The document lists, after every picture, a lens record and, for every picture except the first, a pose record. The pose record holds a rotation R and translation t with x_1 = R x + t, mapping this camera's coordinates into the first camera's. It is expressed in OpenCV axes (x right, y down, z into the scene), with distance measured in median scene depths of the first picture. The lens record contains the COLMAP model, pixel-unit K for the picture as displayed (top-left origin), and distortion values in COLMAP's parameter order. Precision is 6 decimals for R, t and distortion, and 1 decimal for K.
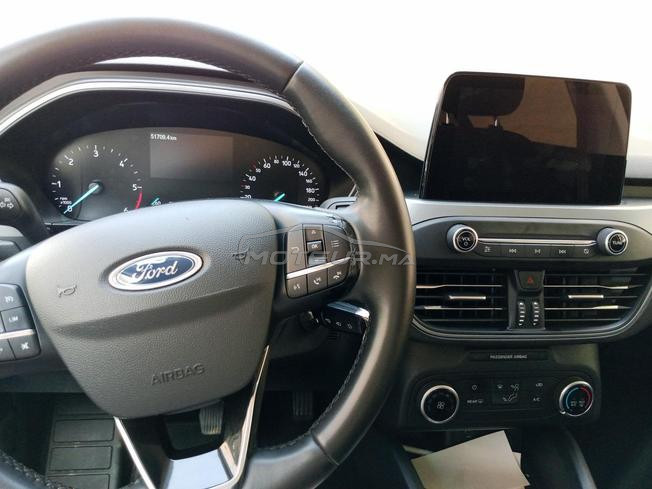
lens RADIAL K [[533.0, 0, 326.0], [0, 533.0, 243.7], [0, 0, 1]] dist [0.007790, -0.004745]
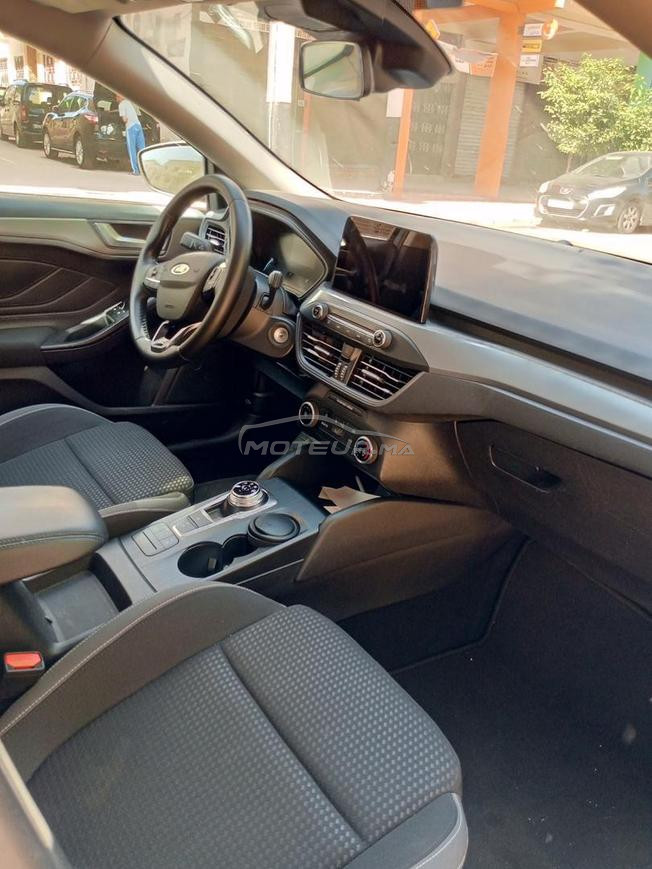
lens RADIAL K [[710.4, 0, 322.8], [0, 710.4, 430.6], [0, 0, 1]] dist [0.007790, -0.004745]
pose [[0.436833, 0.327615, -0.837762, 2.078838], [-0.331328, 0.924443, 0.188748, -0.080497], [0.836300, 0.195123, 0.512376, -0.067600]]
